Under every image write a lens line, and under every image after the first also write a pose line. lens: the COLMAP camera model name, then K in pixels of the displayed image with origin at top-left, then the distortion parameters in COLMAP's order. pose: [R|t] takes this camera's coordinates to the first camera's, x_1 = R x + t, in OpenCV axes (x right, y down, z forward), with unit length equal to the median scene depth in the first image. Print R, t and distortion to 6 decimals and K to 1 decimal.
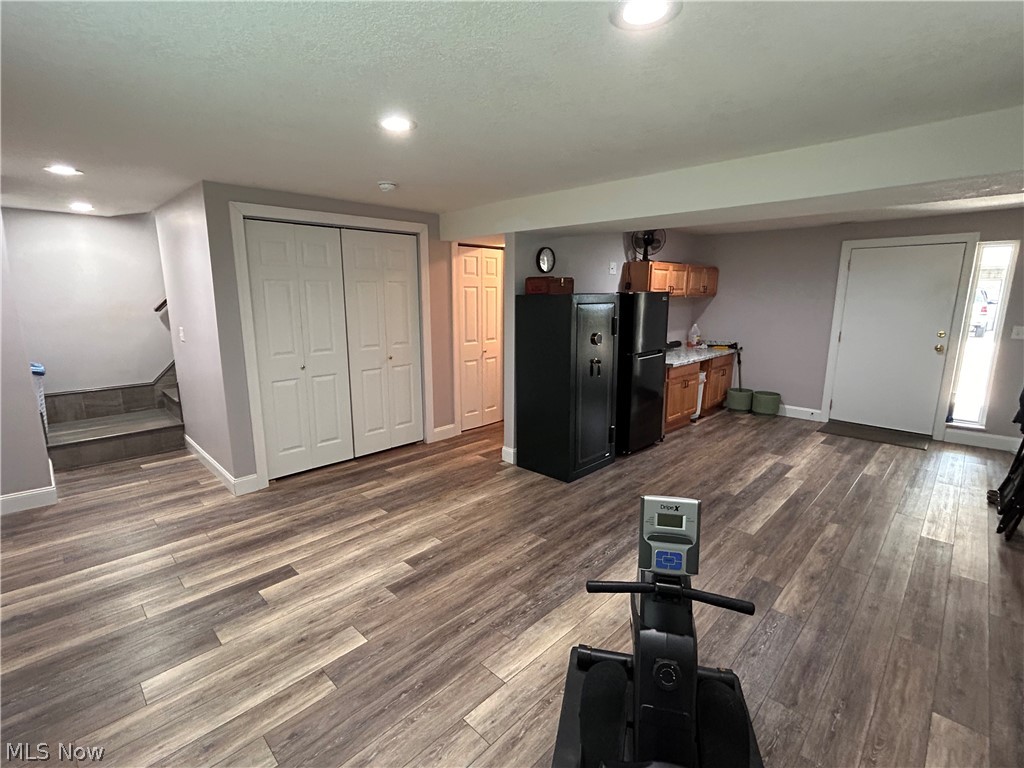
lens RADIAL K [[477.4, 0, 507.9], [0, 477.4, 381.5], [0, 0, 1]] dist [-0.000926, 0.002479]
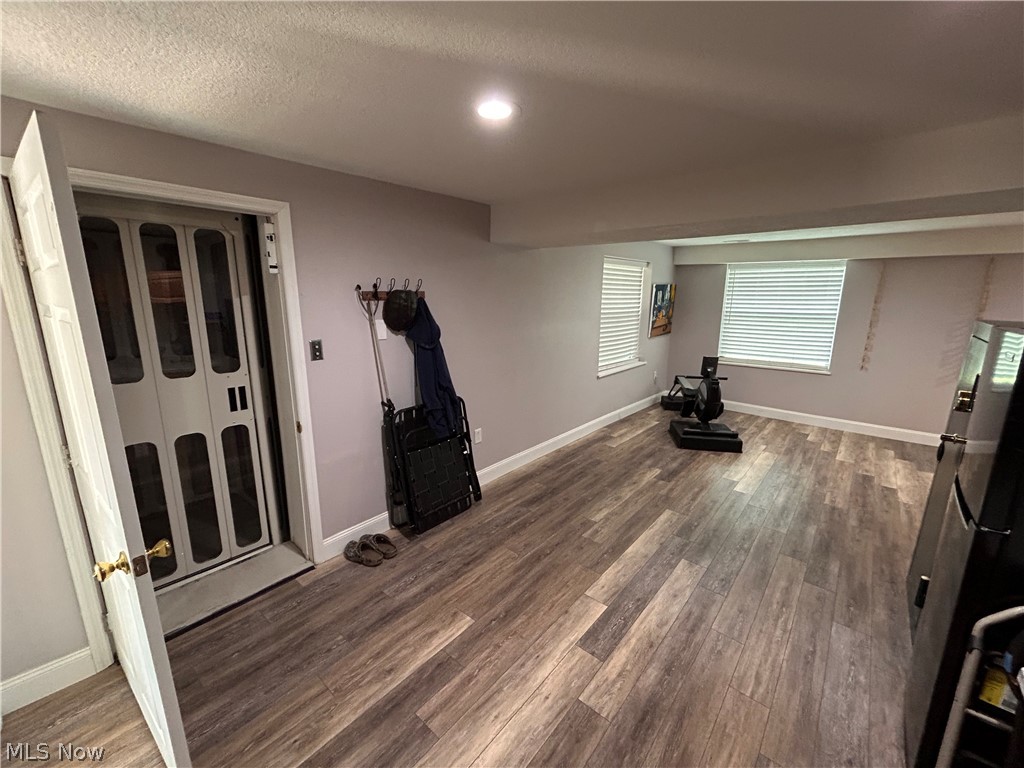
lens RADIAL K [[419.2, 0, 509.3], [0, 419.2, 384.9], [0, 0, 1]] dist [-0.000182, 0.001094]
pose [[-0.997777, 0.007682, -0.066190, 1.000864], [-0.018862, 0.920148, 0.391115, -0.385100], [0.063909, 0.391495, -0.917958, 1.864925]]
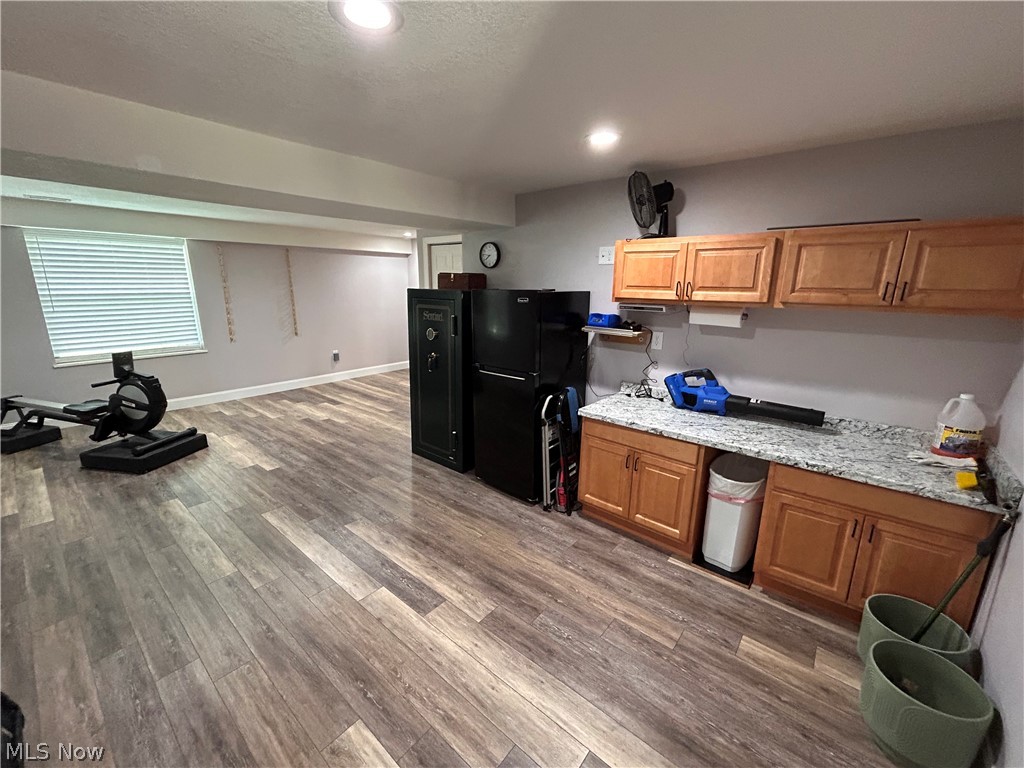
lens RADIAL K [[419.2, 0, 511.3], [0, 419.2, 386.0], [0, 0, 1]] dist [-0.000182, 0.001094]
pose [[0.078058, 0.240330, -0.967548, 1.430823], [-0.195285, 0.955393, 0.221556, -0.281172], [0.977635, 0.171653, 0.121509, 1.415247]]
